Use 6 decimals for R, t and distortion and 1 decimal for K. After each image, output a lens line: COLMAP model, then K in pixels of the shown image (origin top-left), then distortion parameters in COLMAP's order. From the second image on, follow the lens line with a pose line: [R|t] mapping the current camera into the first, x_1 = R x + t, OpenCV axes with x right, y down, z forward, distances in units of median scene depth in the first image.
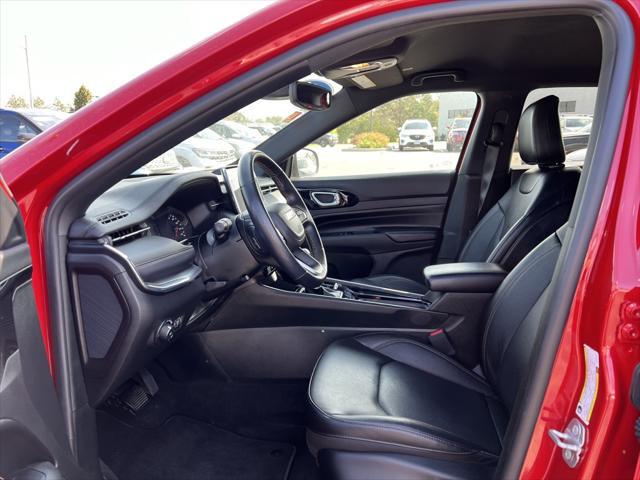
lens RADIAL K [[482.9, 0, 323.3], [0, 482.9, 238.6], [0, 0, 1]] dist [0.049014, -0.055564]
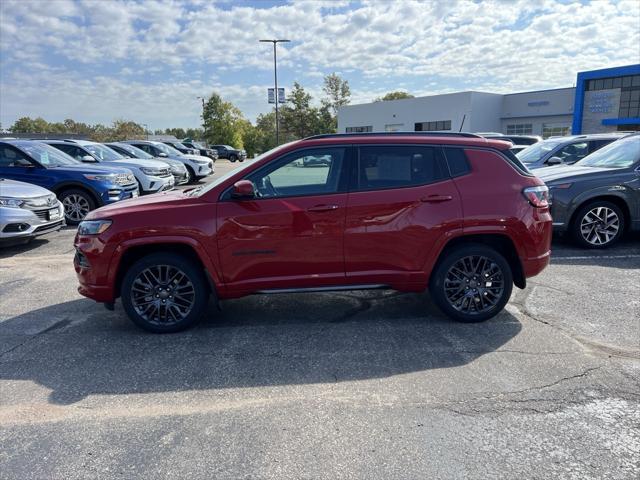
lens RADIAL K [[482.9, 0, 323.3], [0, 482.9, 244.7], [0, 0, 1]] dist [0.049014, -0.055564]
pose [[0.981003, -0.037220, 0.190391, -0.027922], [0.039808, 0.999159, -0.009787, 0.022126], [-0.189866, 0.017180, 0.981660, -0.159244]]
